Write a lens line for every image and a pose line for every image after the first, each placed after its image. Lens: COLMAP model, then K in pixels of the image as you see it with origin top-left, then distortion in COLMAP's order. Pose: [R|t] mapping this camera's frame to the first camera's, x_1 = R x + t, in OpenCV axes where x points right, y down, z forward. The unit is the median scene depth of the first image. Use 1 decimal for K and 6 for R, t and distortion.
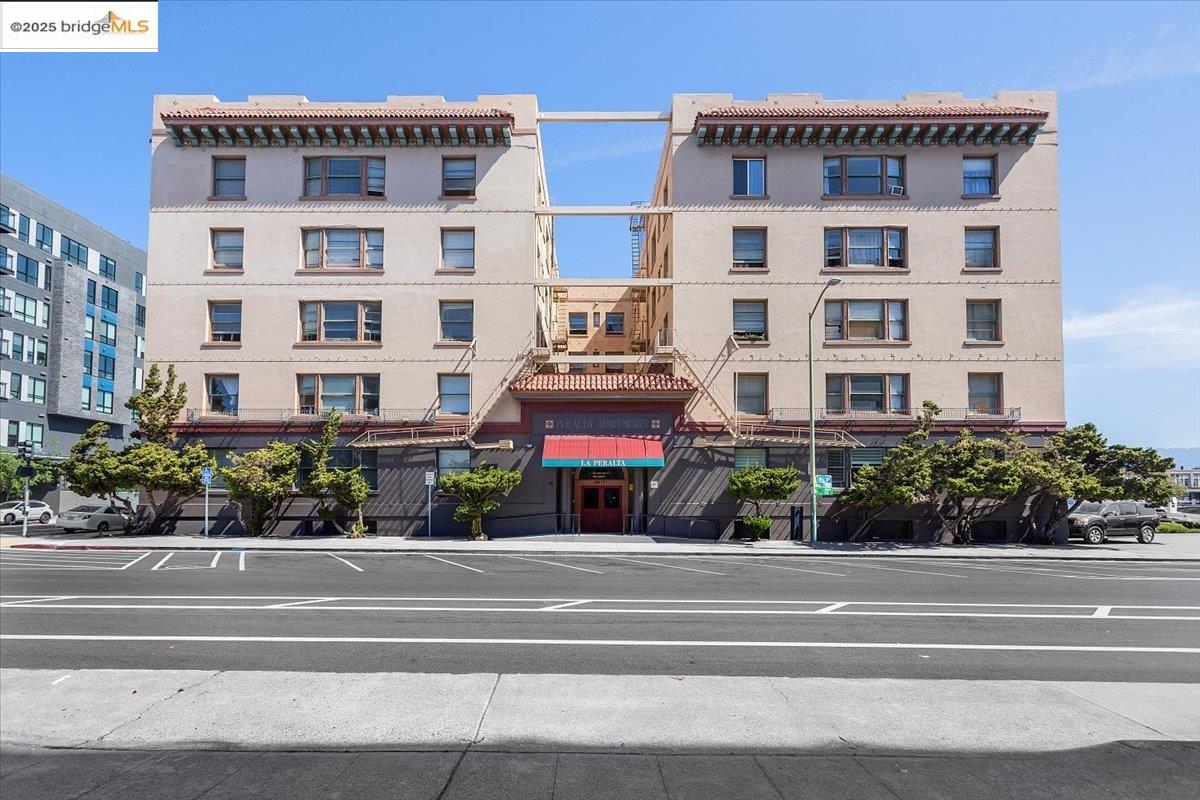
lens RADIAL K [[555.0, 0, 607.0], [0, 555.0, 299.9], [0, 0, 1]] dist [0.003281, 0.000164]
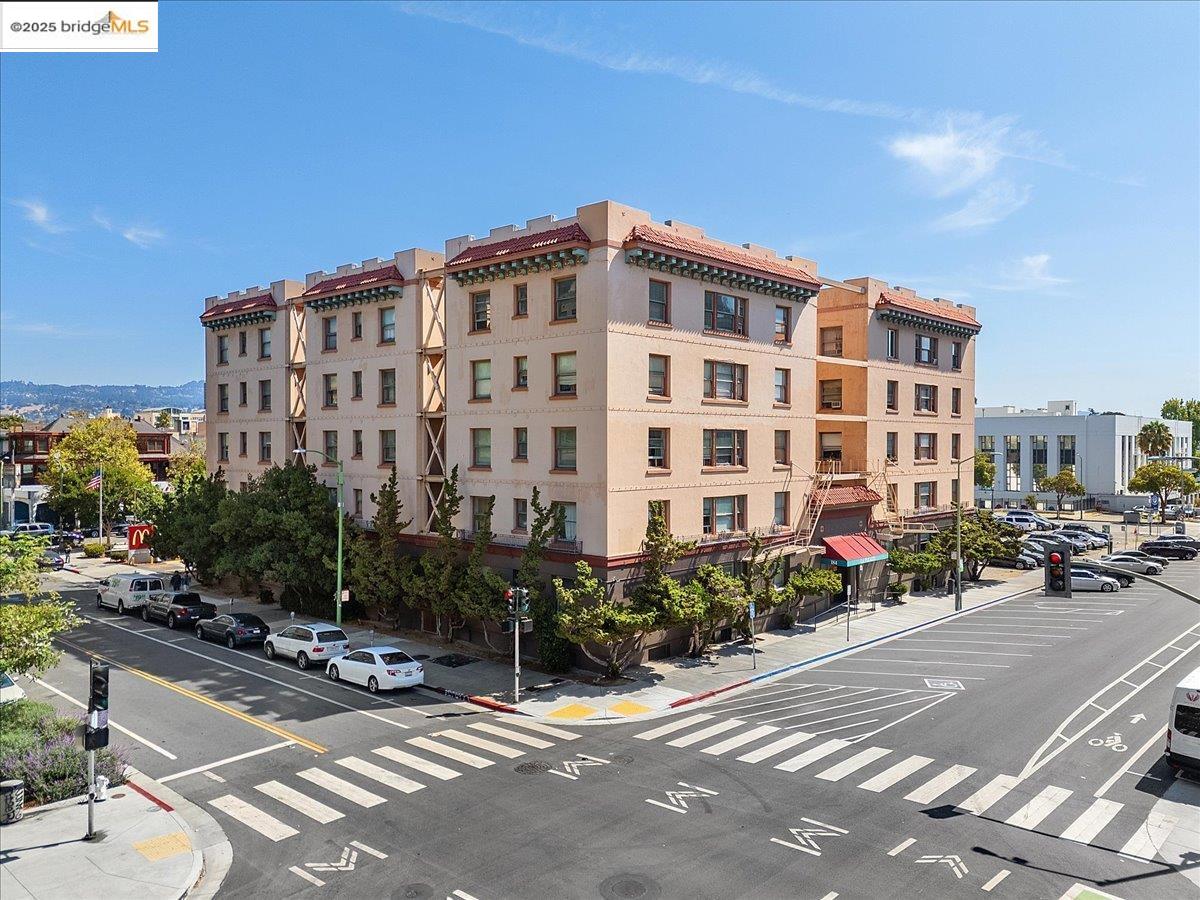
lens RADIAL K [[891.0, 0, 602.5], [0, 891.0, 446.4], [0, 0, 1]] dist [0.062616, -0.046103]
pose [[0.673778, -0.000650, 0.738933, -1.917853], [-0.022954, 0.999499, 0.021809, 0.002497], [-0.738577, -0.031656, 0.673425, 0.008071]]
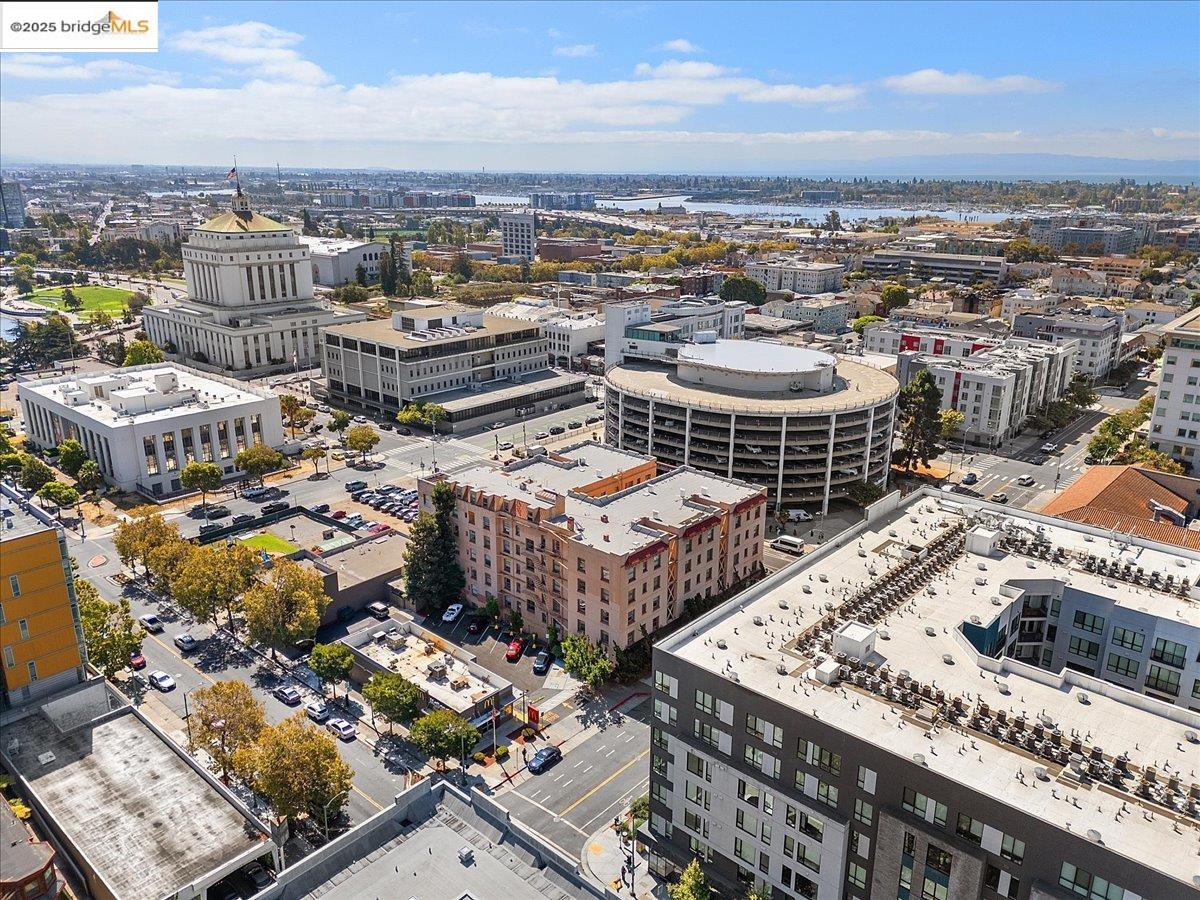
lens RADIAL K [[891.0, 0, 596.6], [0, 891.0, 451.1], [0, 0, 1]] dist [0.062616, -0.046103]
pose [[-0.747281, -0.205345, 0.631985, -3.702815], [-0.026990, 0.959651, 0.279896, -2.259002], [-0.663960, 0.192104, -0.722671, 6.054511]]
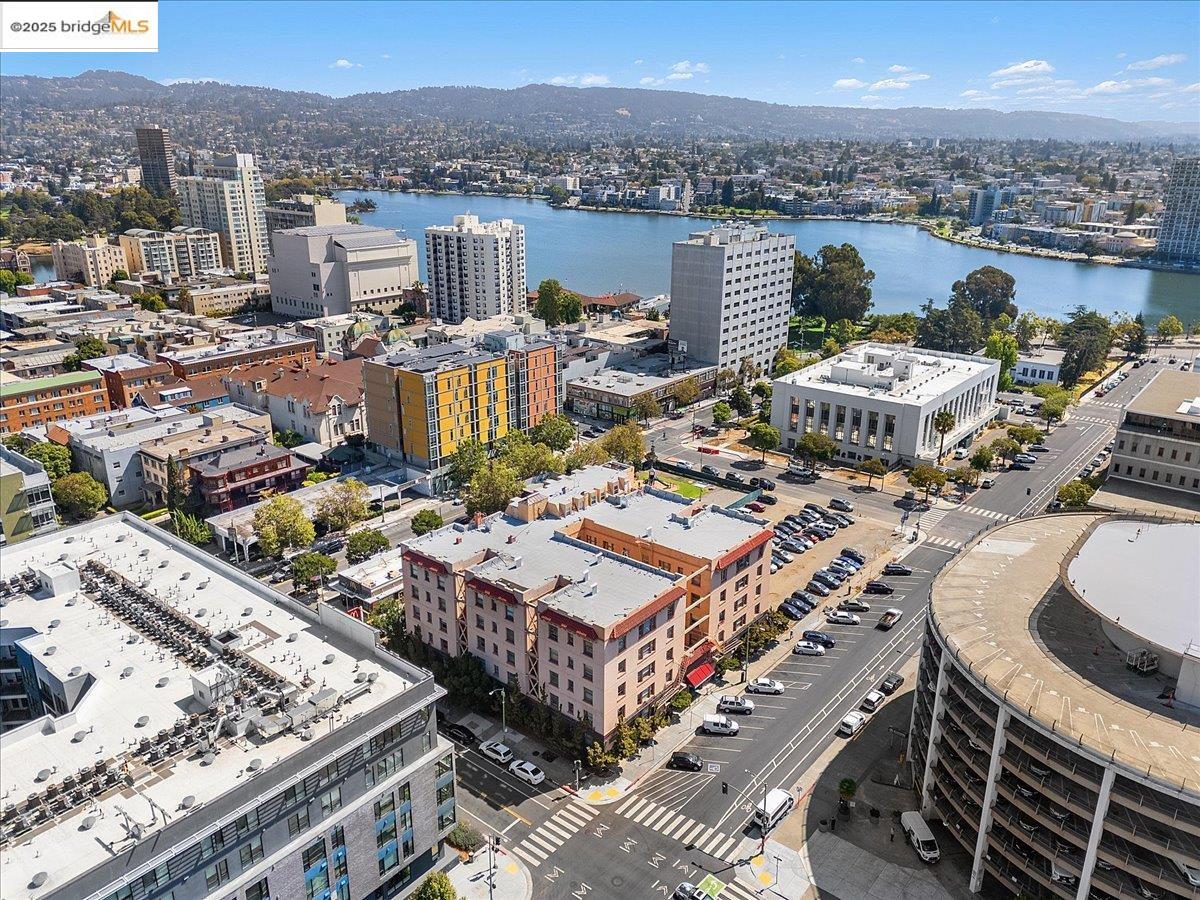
lens RADIAL K [[891.0, 0, 604.5], [0, 891.0, 444.9], [0, 0, 1]] dist [0.062616, -0.046103]
pose [[0.627945, -0.245122, 0.738648, -3.712477], [-0.028209, 0.941312, 0.336358, -2.596556], [-0.777746, -0.232051, 0.584177, -1.244062]]
